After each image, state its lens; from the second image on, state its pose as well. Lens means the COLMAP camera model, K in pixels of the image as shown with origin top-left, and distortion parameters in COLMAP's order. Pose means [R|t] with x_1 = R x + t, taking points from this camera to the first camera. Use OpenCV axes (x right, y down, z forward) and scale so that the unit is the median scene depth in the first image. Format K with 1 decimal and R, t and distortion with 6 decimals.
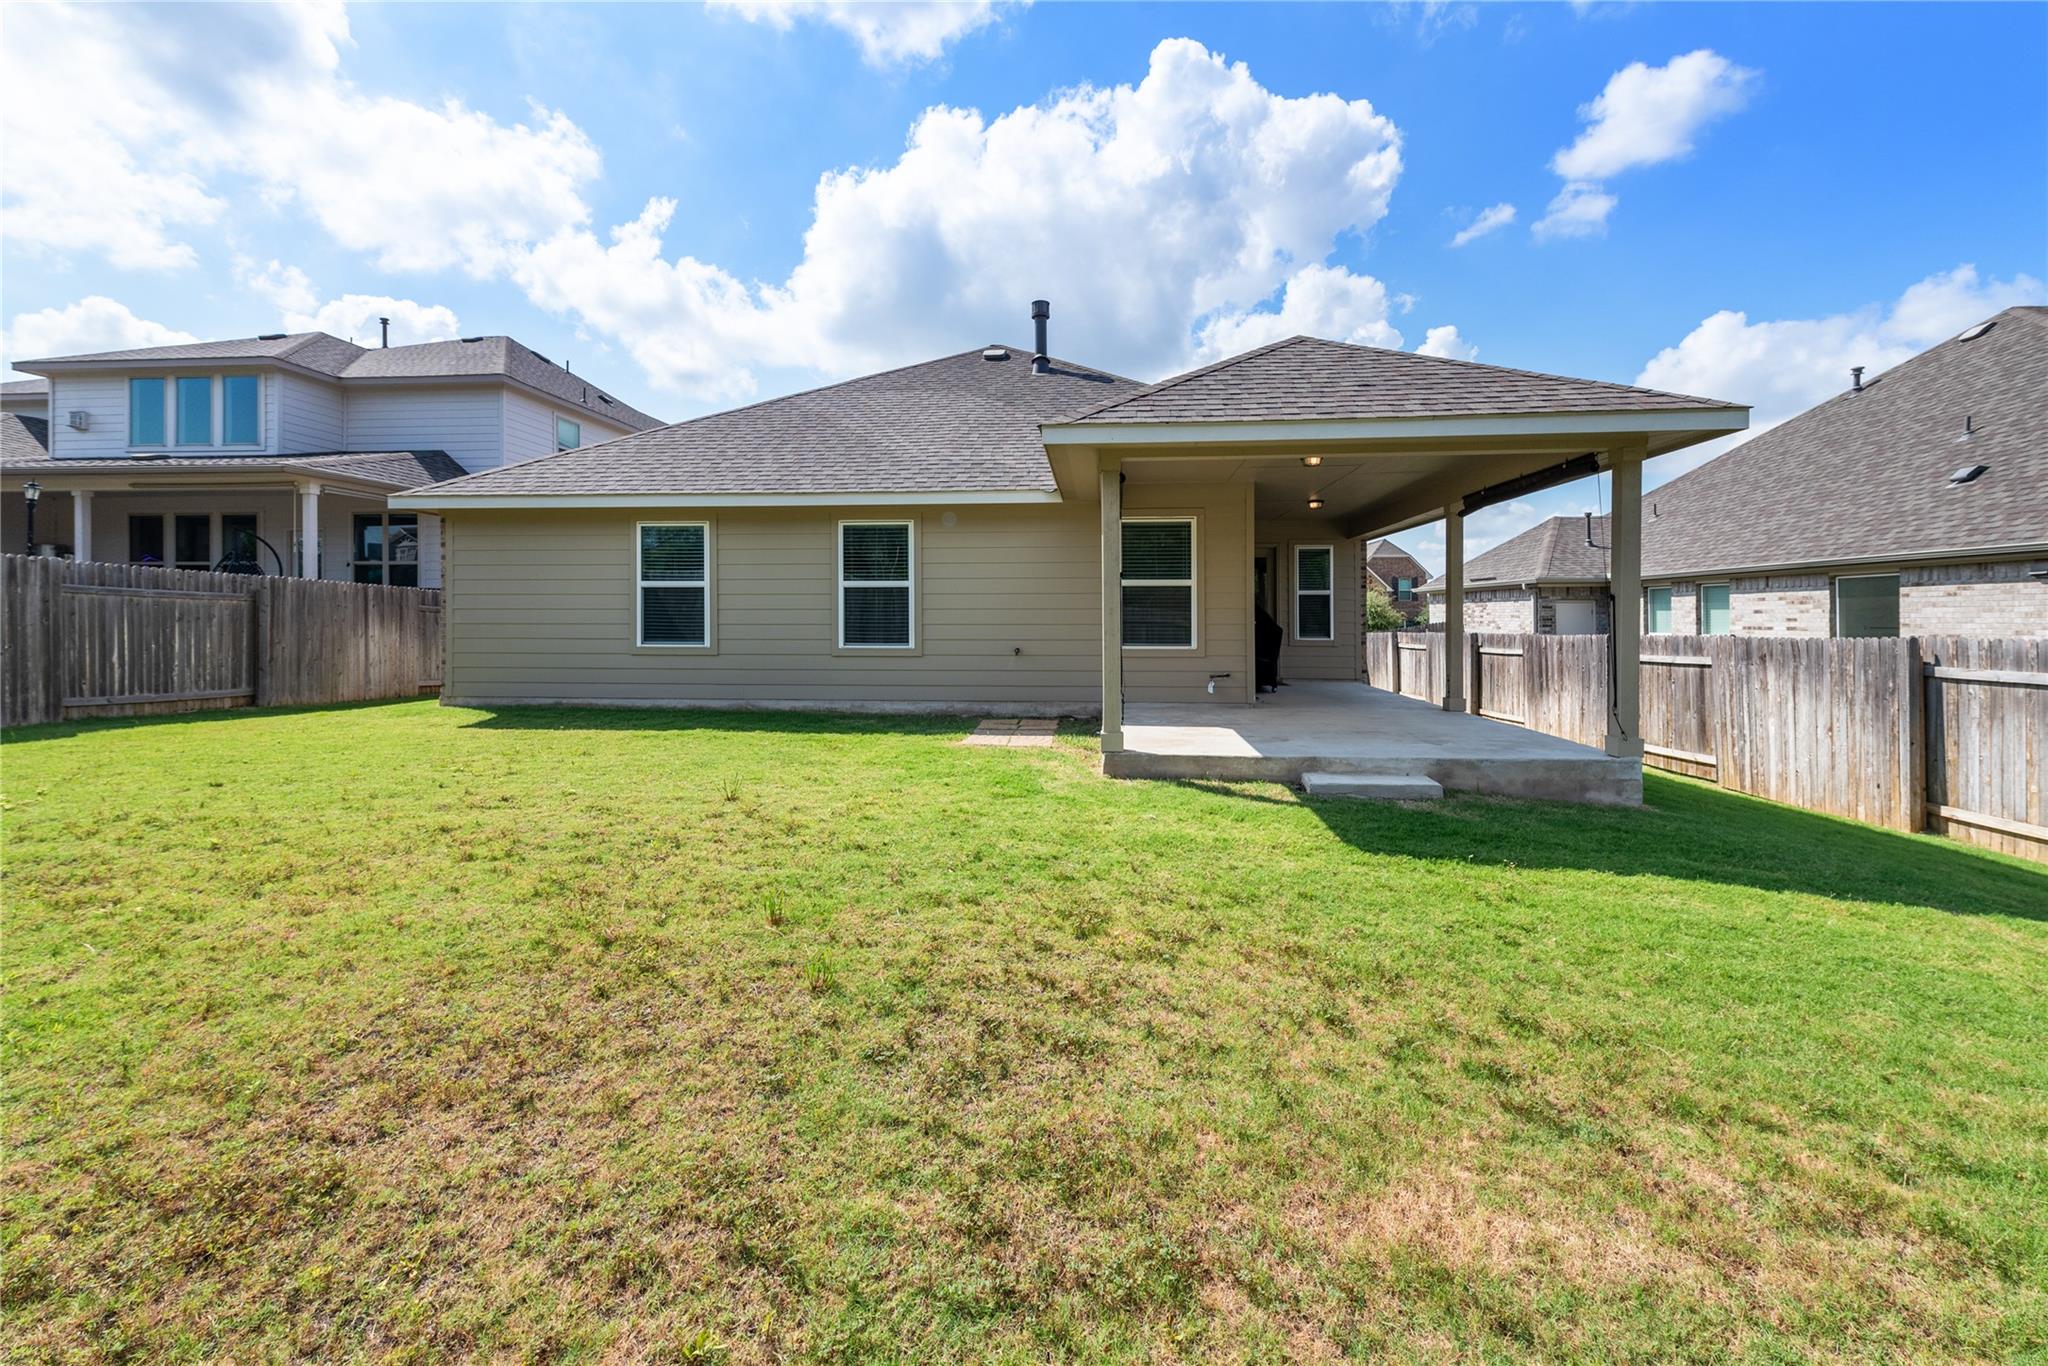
lens RADIAL K [[817.6, 0, 1043.2], [0, 817.6, 612.8], [0, 0, 1]] dist [0.005403, -0.000120]
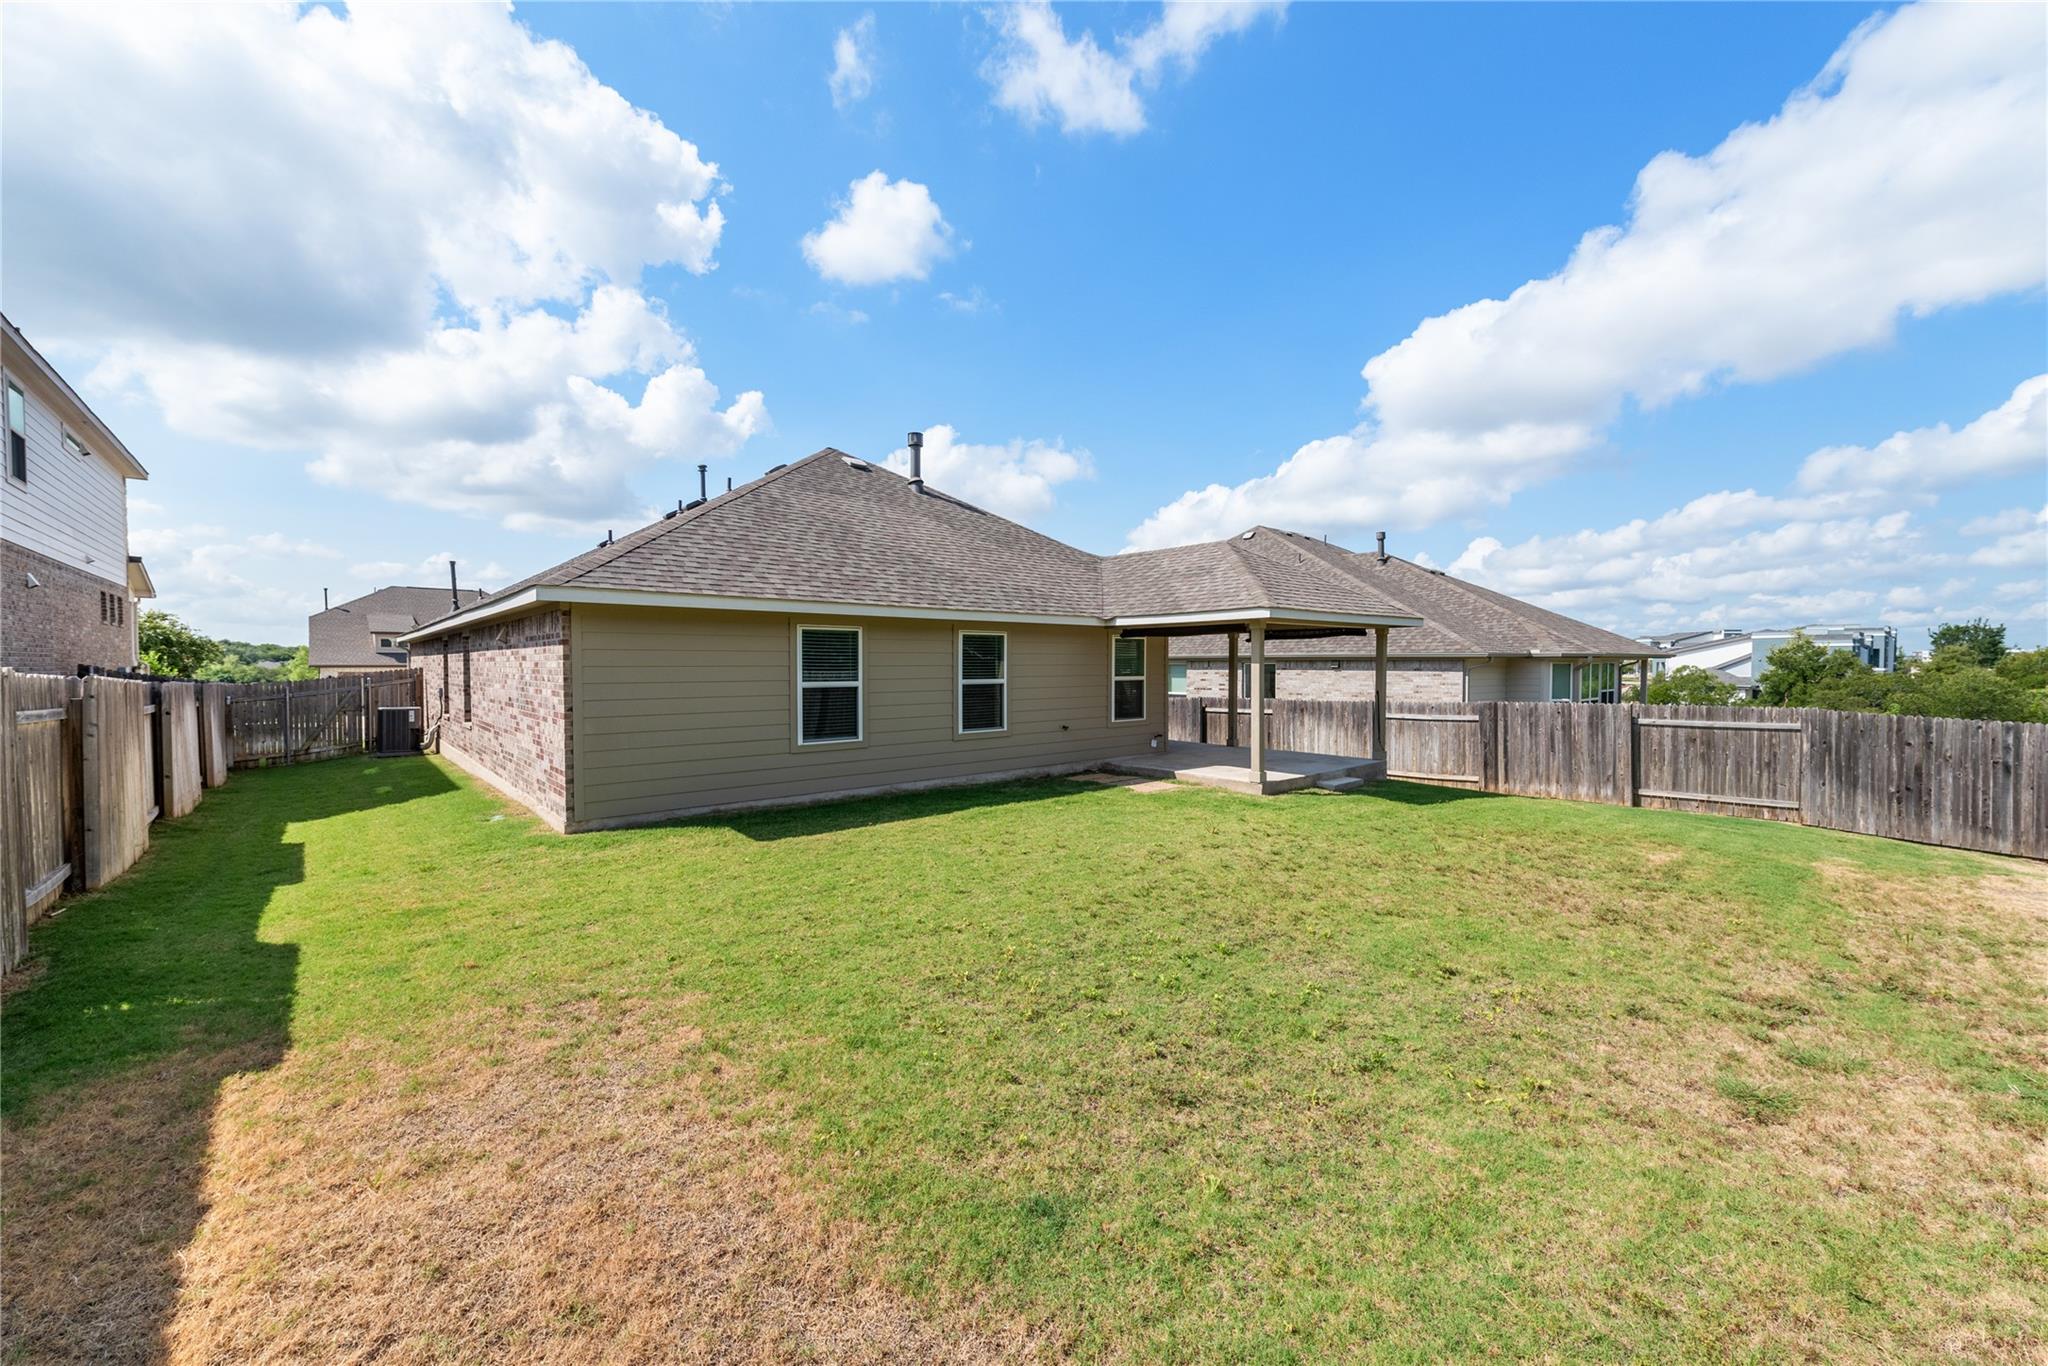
lens RADIAL K [[798.6, 0, 1035.9], [0, 798.6, 686.7], [0, 0, 1]] dist [0.009349, -0.002769]
pose [[0.679964, -0.022250, 0.732908, -1.036423], [-0.004018, 0.999411, 0.034069, -0.068655], [-0.733234, -0.026111, 0.679475, 0.097495]]
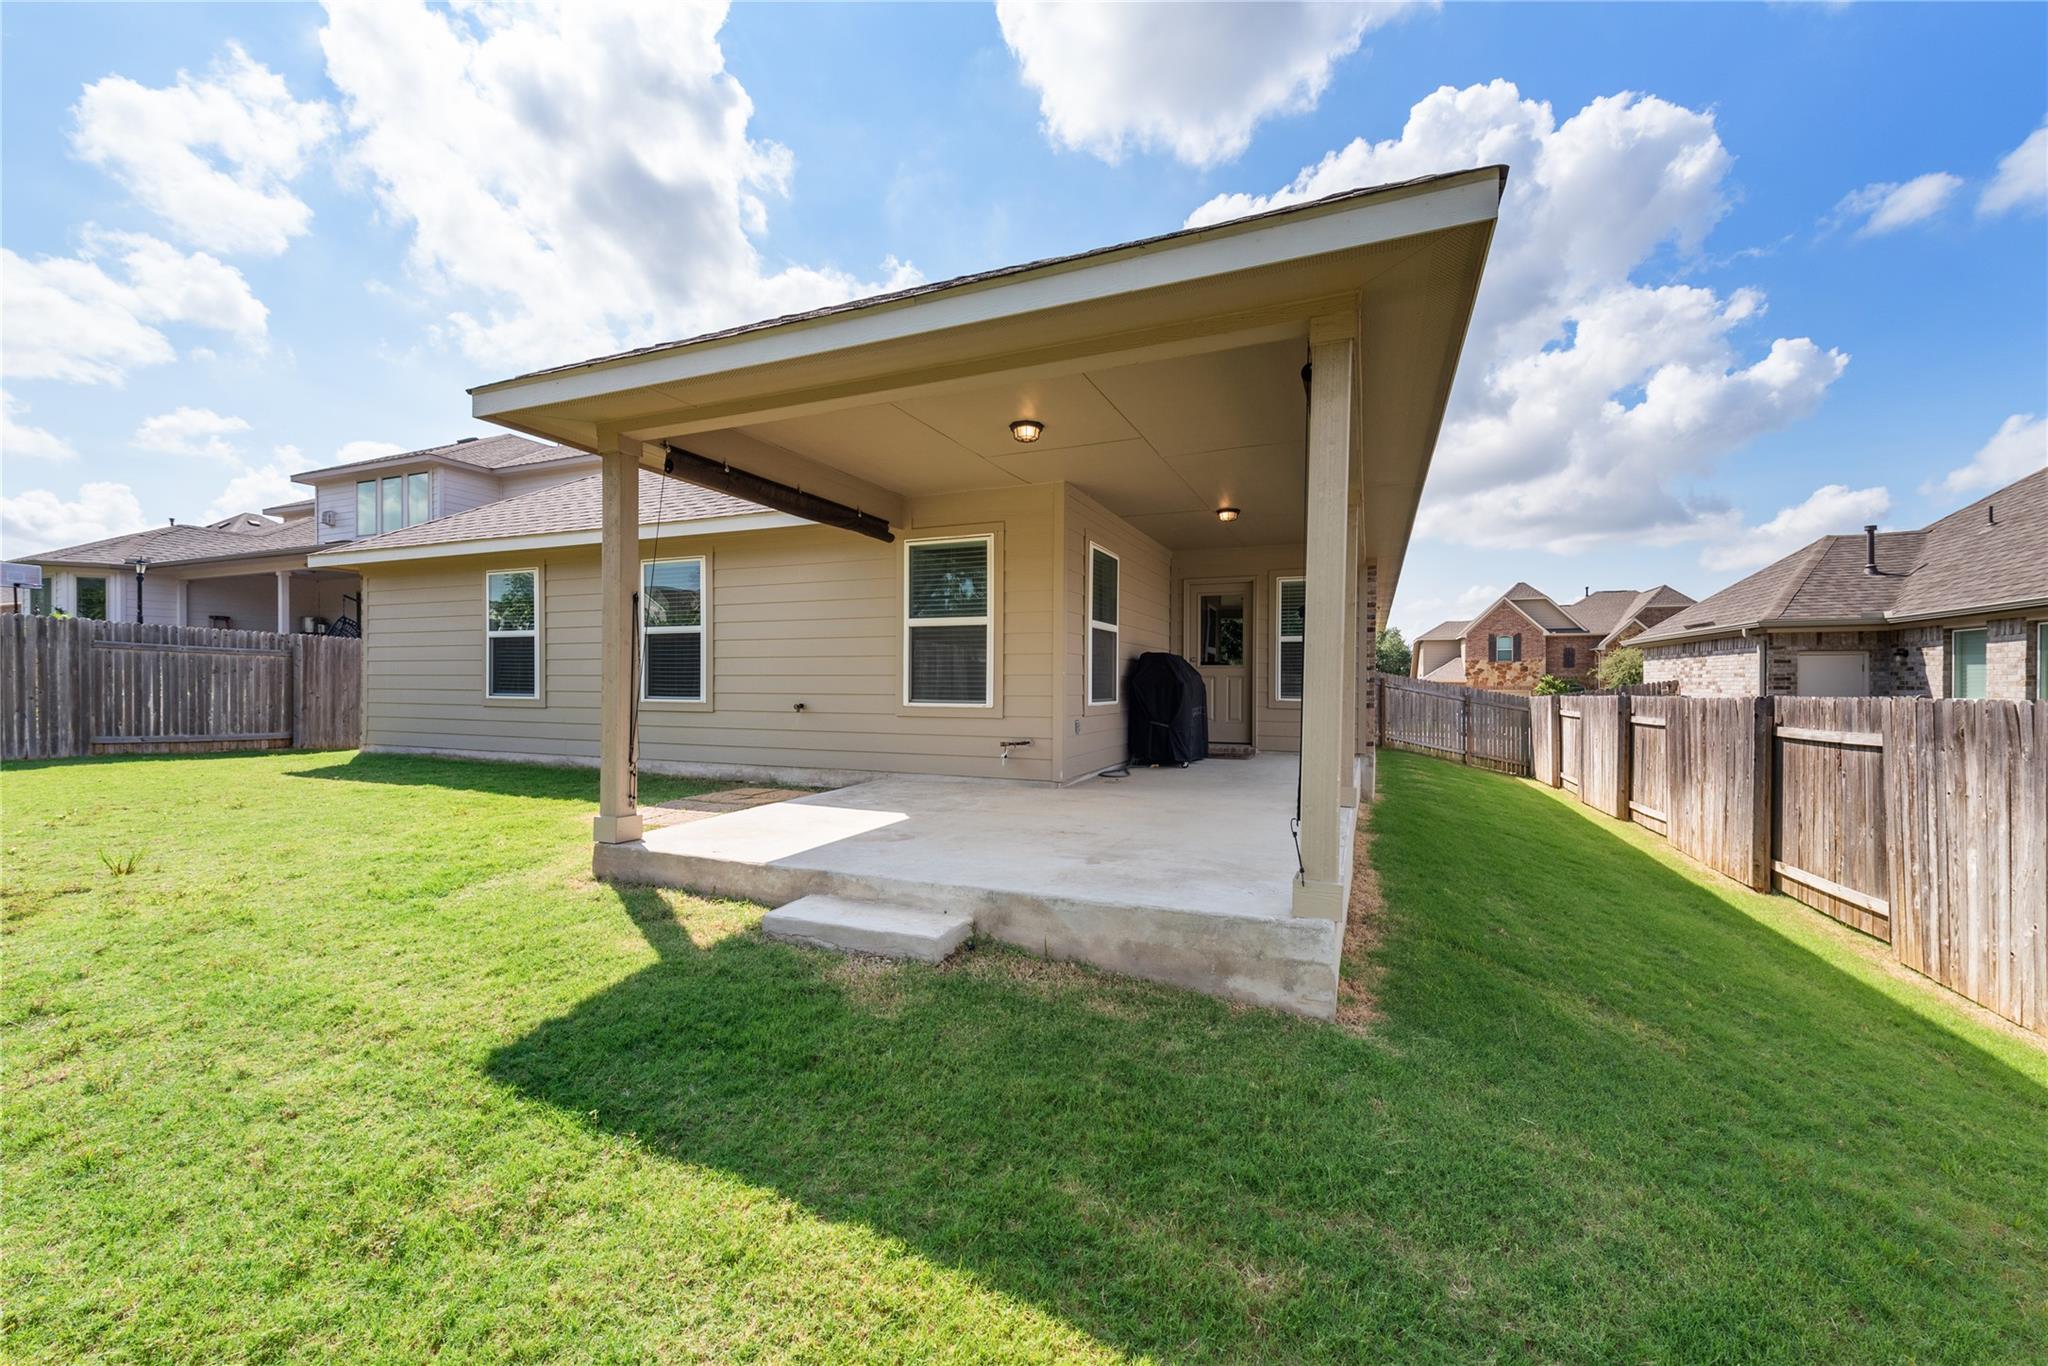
lens RADIAL K [[798.6, 0, 1035.9], [0, 798.6, 686.7], [0, 0, 1]] dist [0.009349, -0.002769]
pose [[0.952135, 0.004943, -0.305637, 0.429075], [-0.001291, 0.999925, 0.012152, 0.014711], [0.305674, -0.011176, 0.952071, 0.286379]]
